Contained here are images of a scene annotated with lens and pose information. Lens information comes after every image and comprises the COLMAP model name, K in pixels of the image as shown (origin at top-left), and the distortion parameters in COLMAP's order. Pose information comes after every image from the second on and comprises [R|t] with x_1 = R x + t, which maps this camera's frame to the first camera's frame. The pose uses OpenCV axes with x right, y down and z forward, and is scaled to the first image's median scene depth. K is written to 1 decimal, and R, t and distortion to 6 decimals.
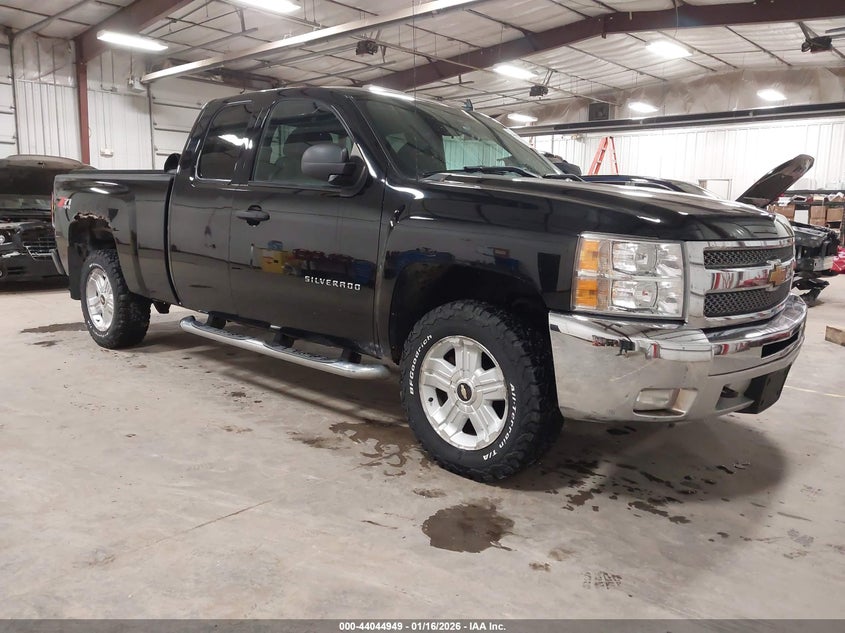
lens RADIAL K [[654.2, 0, 422.5], [0, 654.2, 316.5], [0, 0, 1]] dist [0.006079, 0.005861]
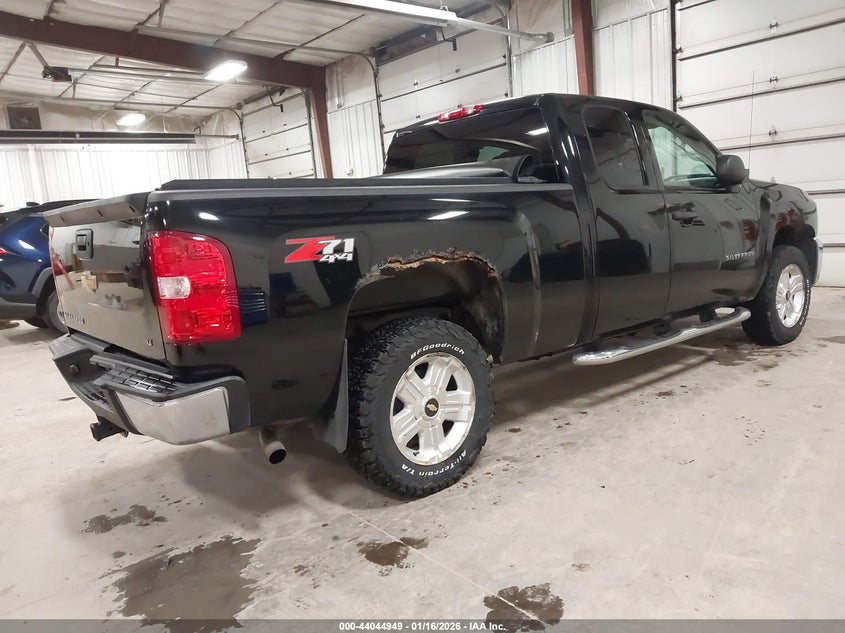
lens RADIAL K [[660.5, 0, 422.5], [0, 660.5, 316.5], [0, 0, 1]] dist [-0.010800, -0.000226]
pose [[0.124147, -0.177284, 0.976298, -1.365103], [0.220118, 0.964316, 0.147117, -0.243154], [-0.967541, 0.196636, 0.158740, 1.221308]]
